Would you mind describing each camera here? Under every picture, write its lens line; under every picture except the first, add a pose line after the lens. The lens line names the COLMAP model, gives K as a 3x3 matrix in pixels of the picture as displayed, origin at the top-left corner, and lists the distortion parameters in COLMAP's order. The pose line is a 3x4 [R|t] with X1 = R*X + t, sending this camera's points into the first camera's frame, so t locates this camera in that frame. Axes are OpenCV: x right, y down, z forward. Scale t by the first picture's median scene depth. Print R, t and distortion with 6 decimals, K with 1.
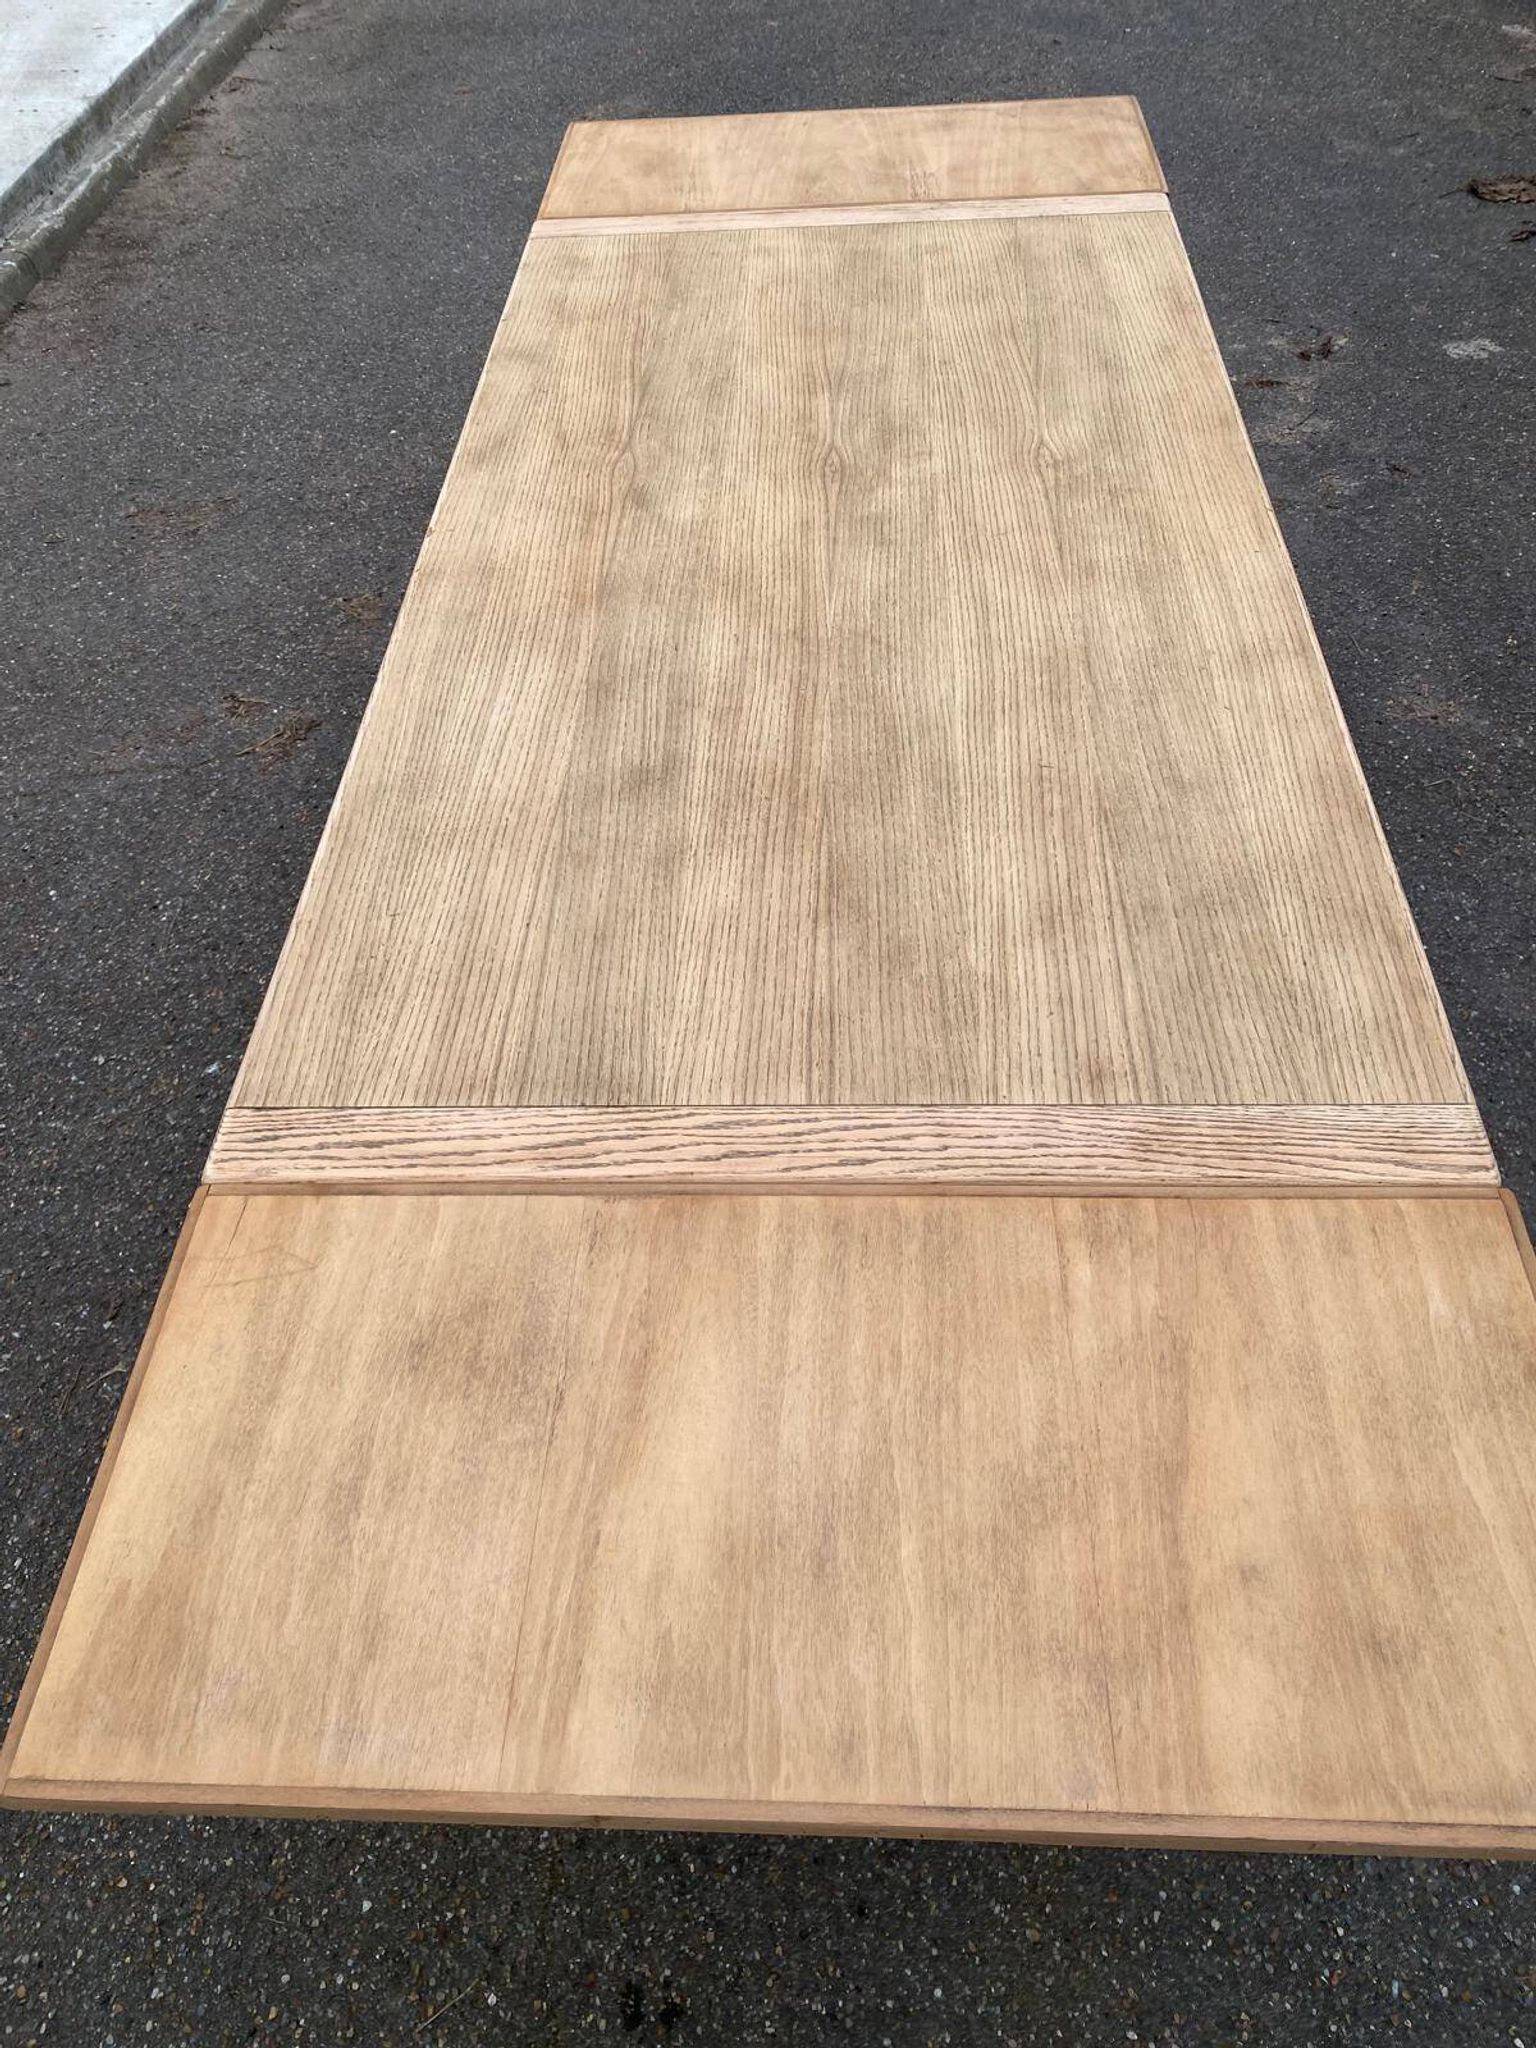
lens RADIAL K [[1562.5, 0, 763.5], [0, 1562.5, 990.5], [0, 0, 1]] dist [0.011389, -0.009260]
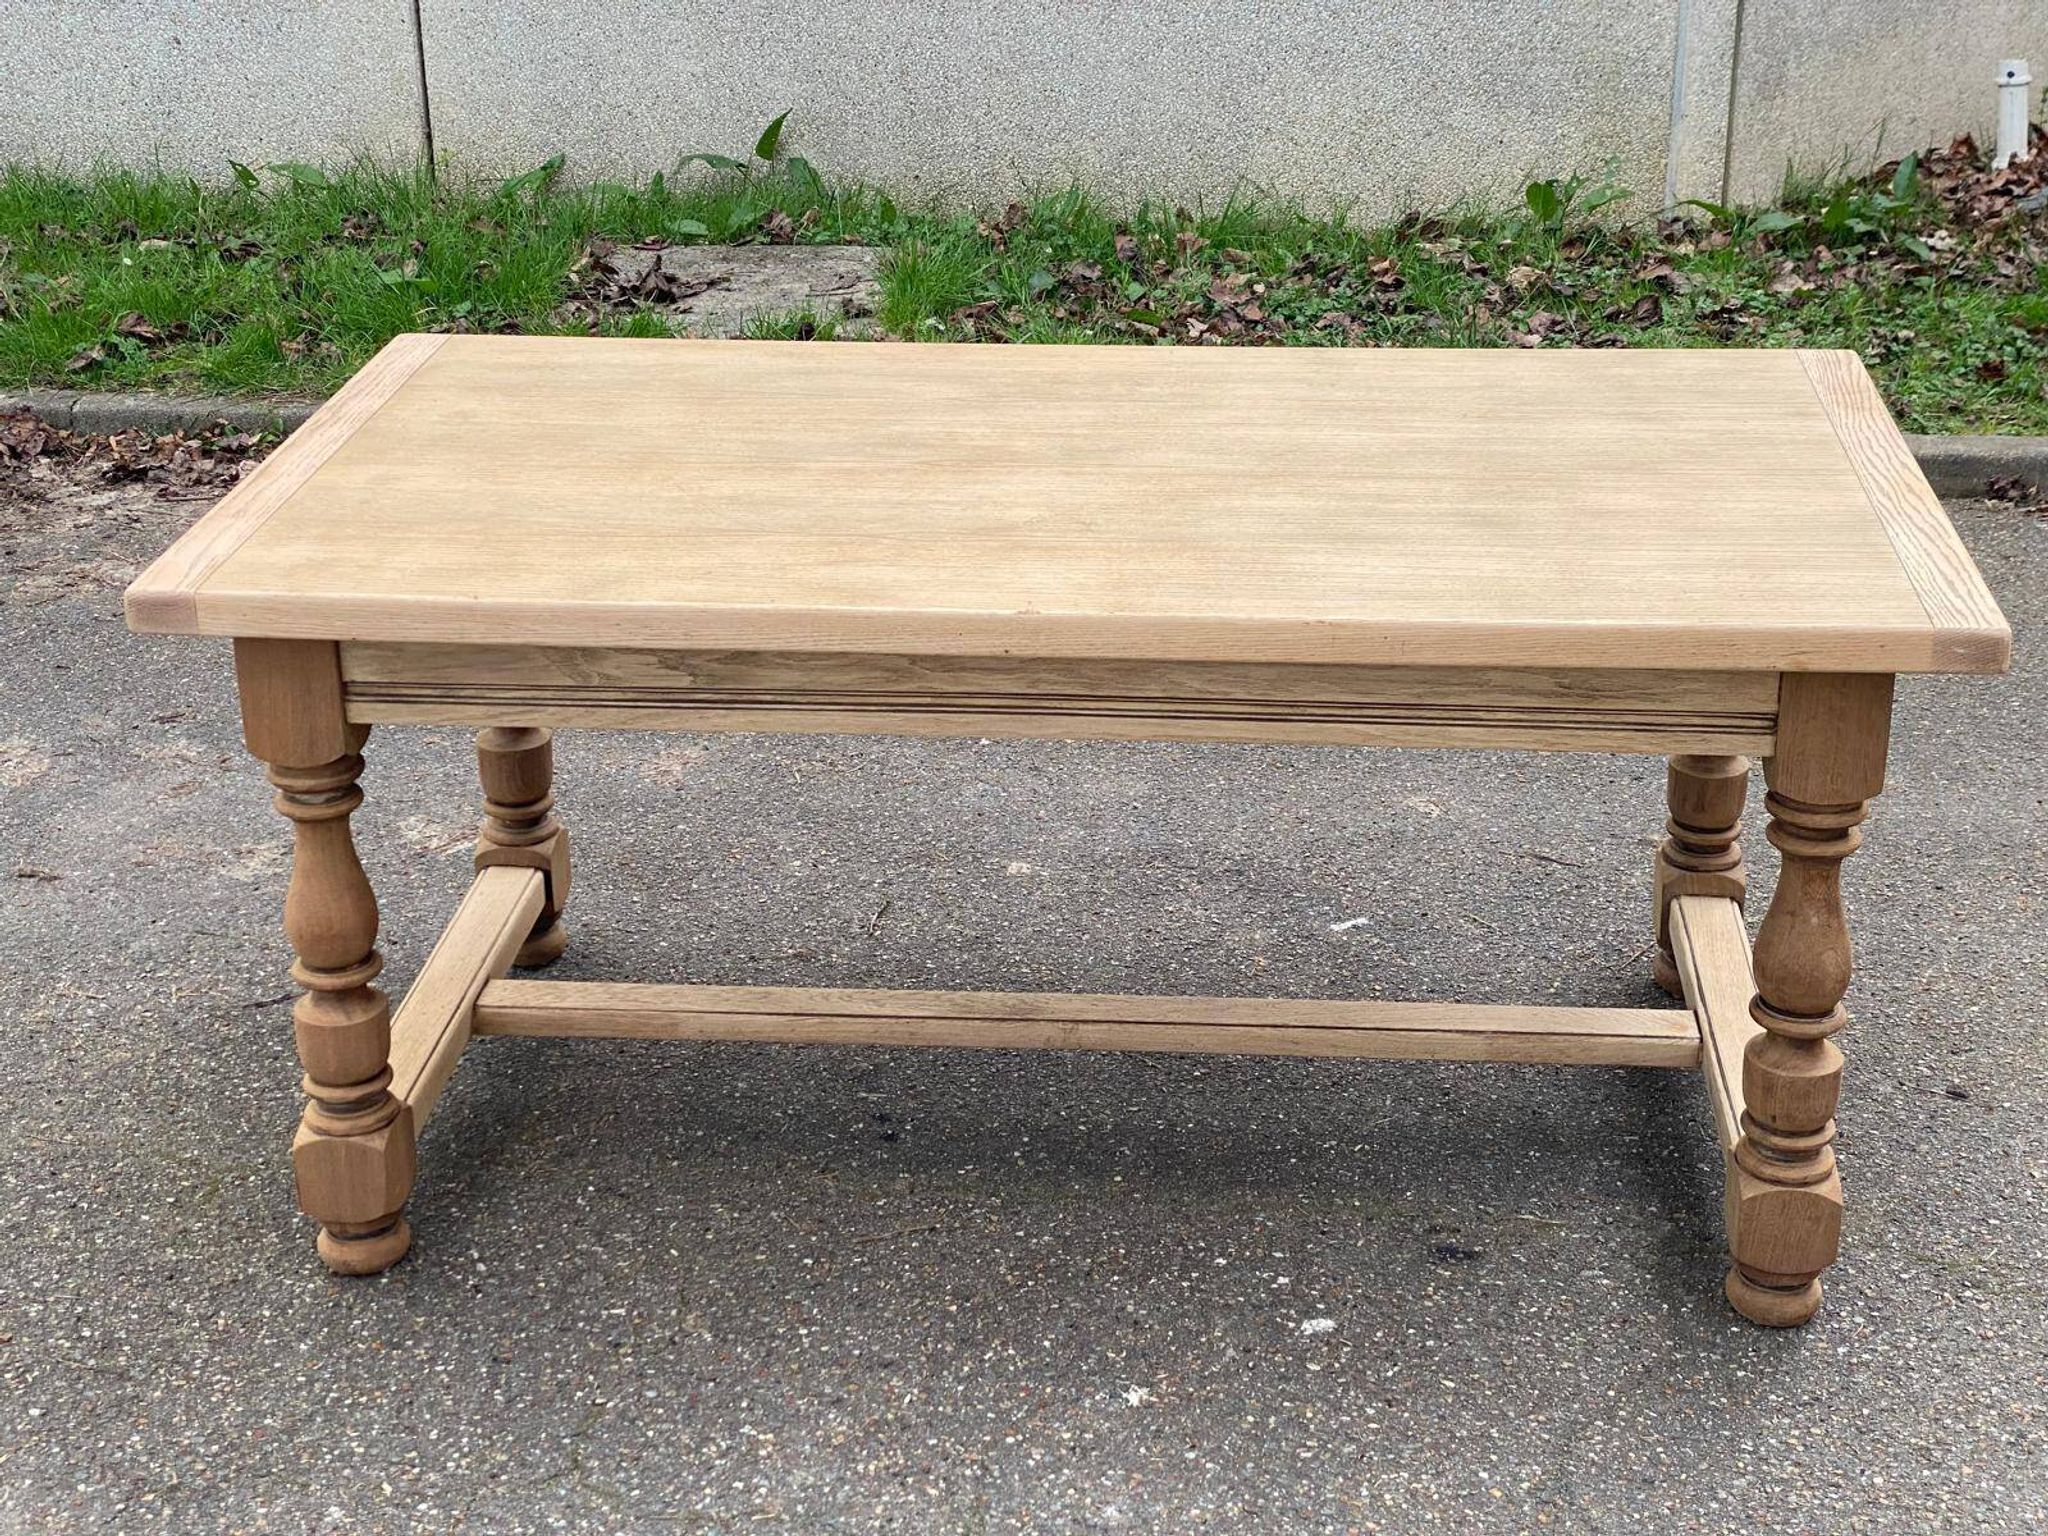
lens RADIAL K [[3047.6, 0, 1060.4], [0, 3047.6, 801.4], [0, 0, 1]] dist [0.124550, -0.077521]
pose [[0.043212, -0.354098, 0.934210, -2.123959], [0.738879, 0.640713, 0.208675, -0.664447], [-0.672451, 0.681251, 0.289322, 0.696661]]
